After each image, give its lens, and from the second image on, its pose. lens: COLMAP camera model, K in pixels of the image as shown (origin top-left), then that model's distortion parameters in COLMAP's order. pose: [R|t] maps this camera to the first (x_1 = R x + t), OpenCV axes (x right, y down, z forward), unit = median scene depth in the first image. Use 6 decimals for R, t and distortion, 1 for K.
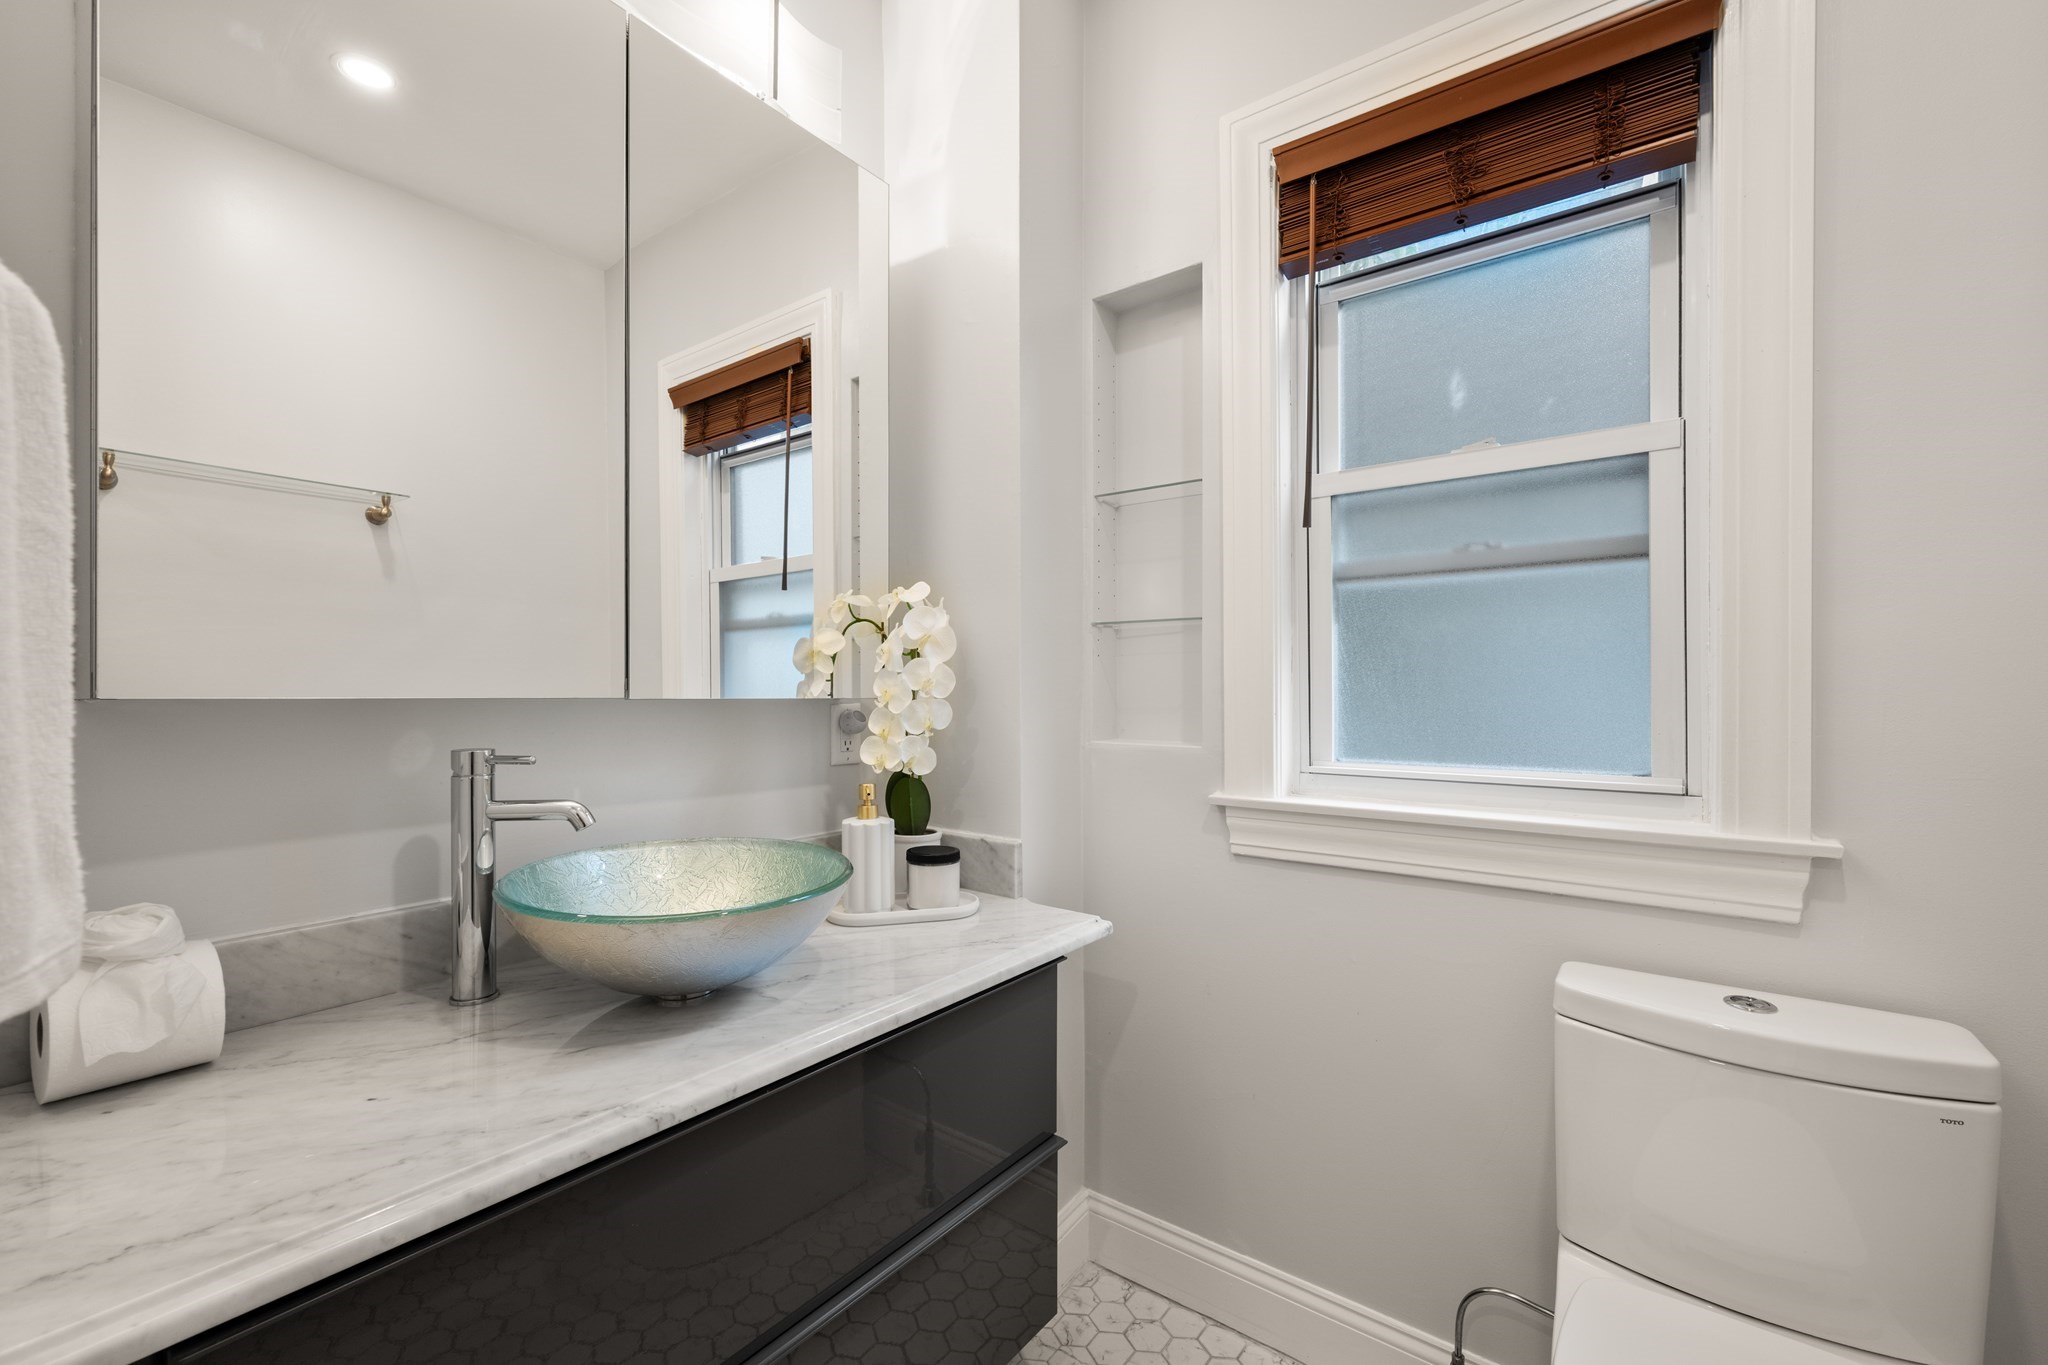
lens RADIAL K [[850.5, 0, 1022.4], [0, 850.5, 685.8], [0, 0, 1]] dist [0.000168, -0.000340]
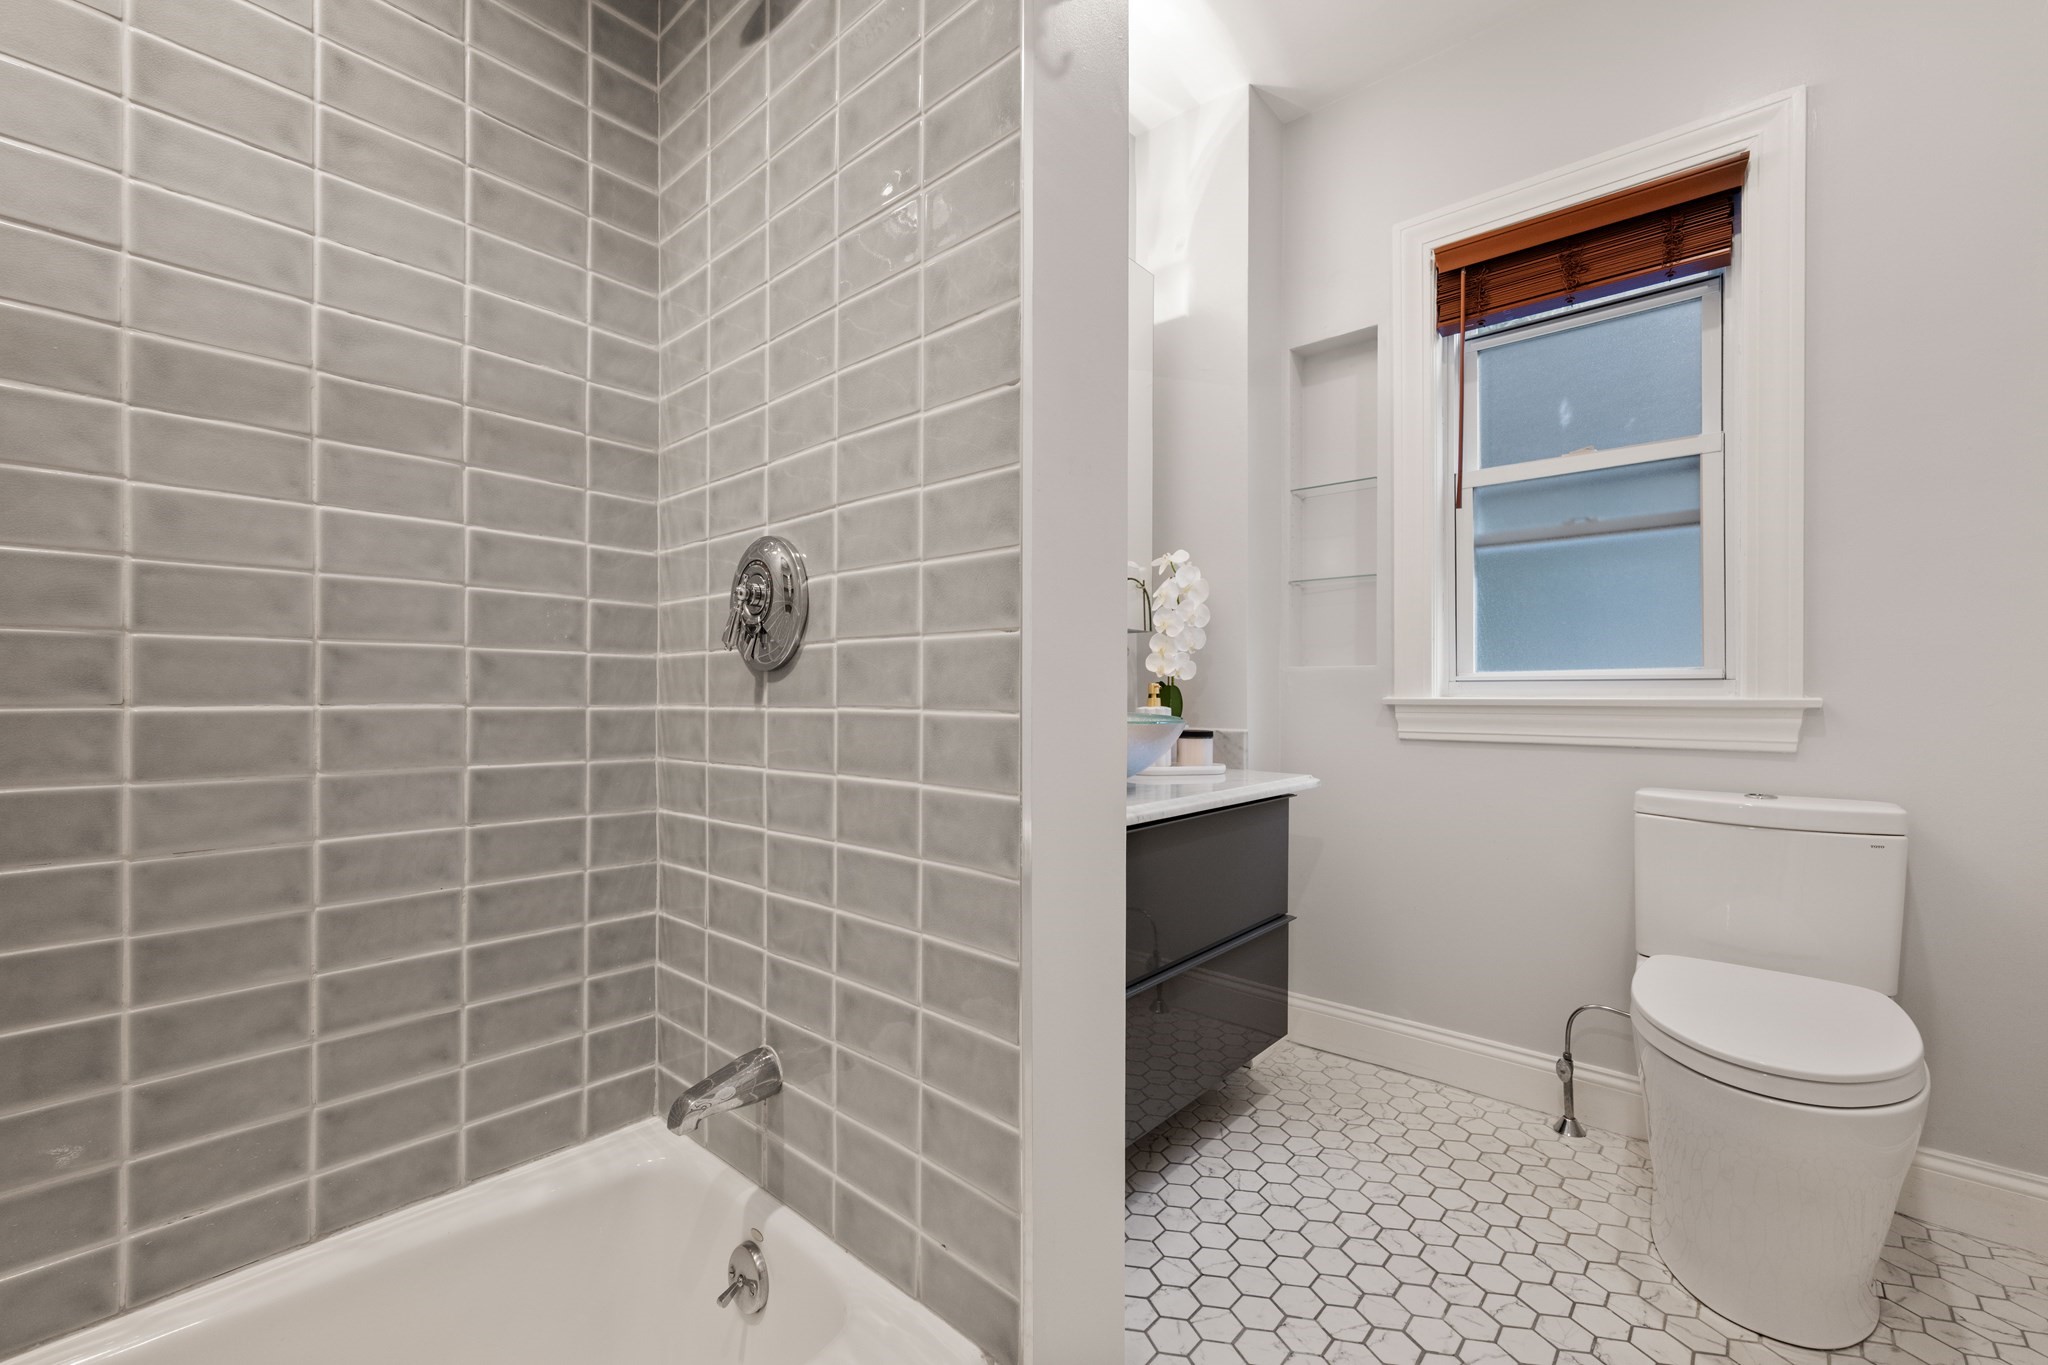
lens RADIAL K [[850.5, 0, 1024.6], [0, 850.5, 689.4], [0, 0, 1]] dist [0.000168, -0.000340]
pose [[0.997785, 0.003676, -0.066425, -0.303543], [-0.003855, 0.999989, -0.002562, 0.127849], [0.066415, 0.002813, 0.997788, -0.494770]]
